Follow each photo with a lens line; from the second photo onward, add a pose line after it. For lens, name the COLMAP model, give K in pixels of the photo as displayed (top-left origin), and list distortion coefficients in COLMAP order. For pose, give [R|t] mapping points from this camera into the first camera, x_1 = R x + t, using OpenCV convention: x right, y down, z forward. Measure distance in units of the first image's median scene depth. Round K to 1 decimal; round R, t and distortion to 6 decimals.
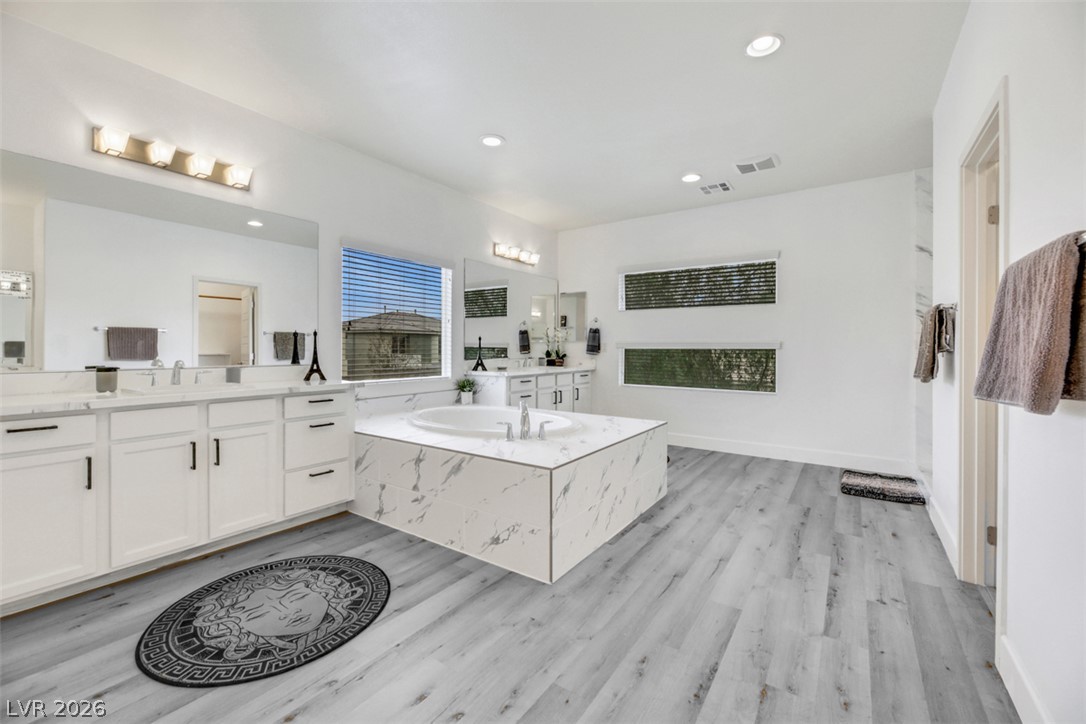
lens RADIAL K [[446.4, 0, 545.8], [0, 446.4, 347.1], [0, 0, 1]] dist [0.000146, -0.002723]
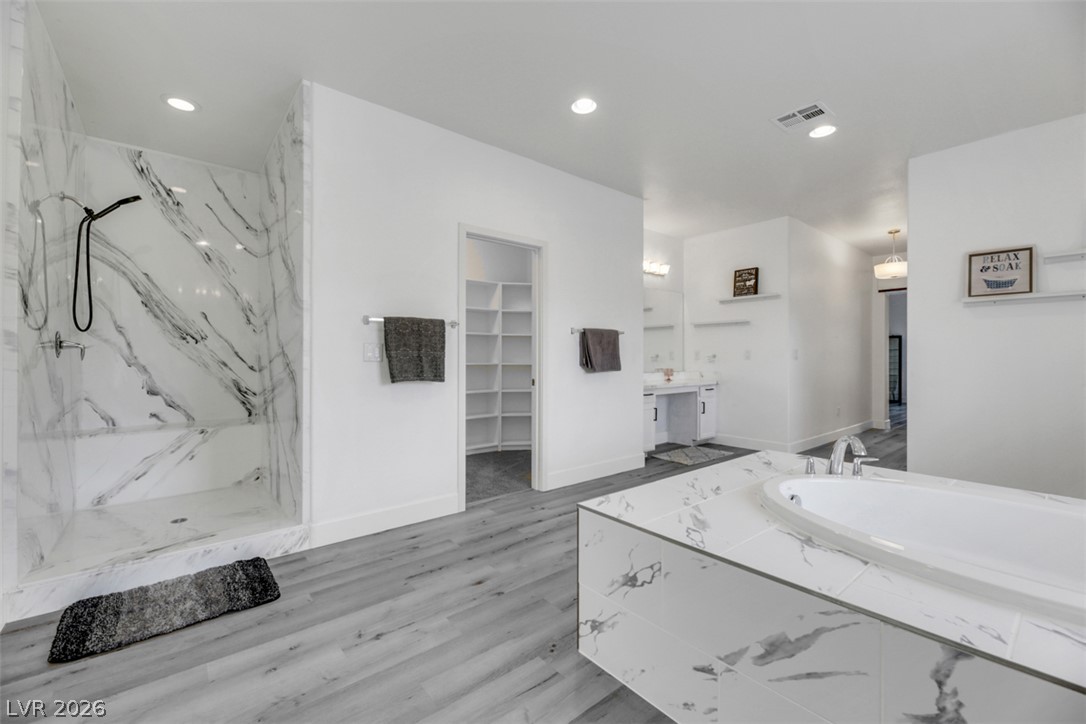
lens RADIAL K [[446.4, 0, 538.3], [0, 446.4, 355.5], [0, 0, 1]] dist [0.000146, -0.002723]
pose [[-0.959346, -0.007843, 0.282122, 0.221068], [-0.008956, 0.999956, -0.002658, 0.006626], [-0.282089, -0.005077, -0.959375, 1.869059]]
